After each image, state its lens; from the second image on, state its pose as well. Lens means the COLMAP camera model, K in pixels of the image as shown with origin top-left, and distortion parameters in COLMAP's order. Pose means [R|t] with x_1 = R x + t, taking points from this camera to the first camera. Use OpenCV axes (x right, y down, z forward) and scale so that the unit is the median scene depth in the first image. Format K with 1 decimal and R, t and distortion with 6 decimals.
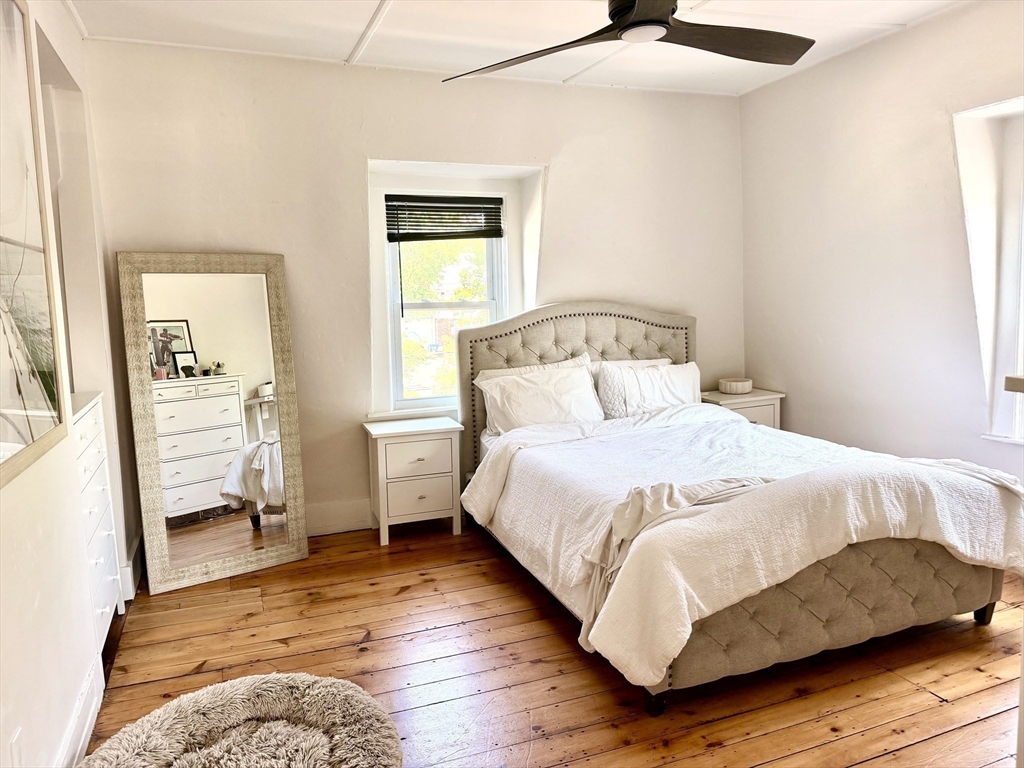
lens RADIAL K [[721.9, 0, 508.6], [0, 721.9, 384.2], [0, 0, 1]] dist [0.013599, -0.017990]
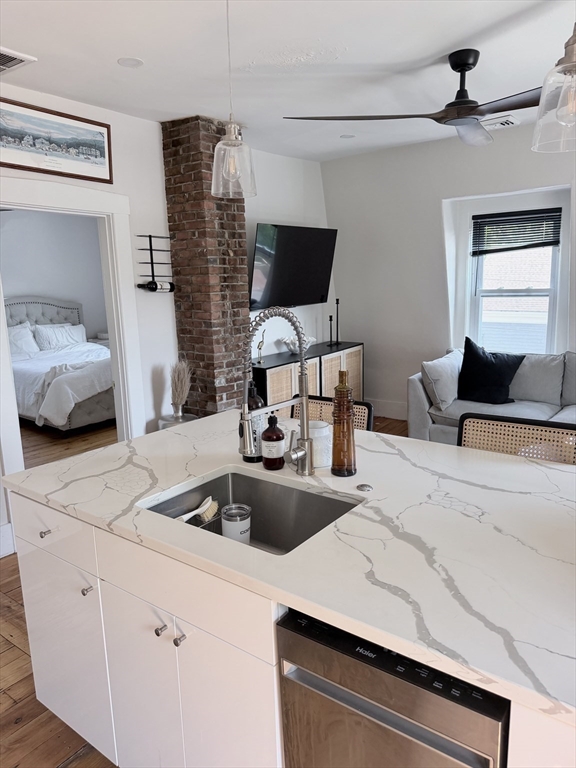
lens RADIAL K [[541.4, 0, 272.6], [0, 541.4, 391.1], [0, 0, 1]] dist [0.013599, -0.017990]
pose [[0.860526, -0.094482, 0.500569, -0.089329], [0.060876, 0.994681, 0.083093, 0.071770], [-0.505757, -0.041031, 0.861700, -0.736486]]
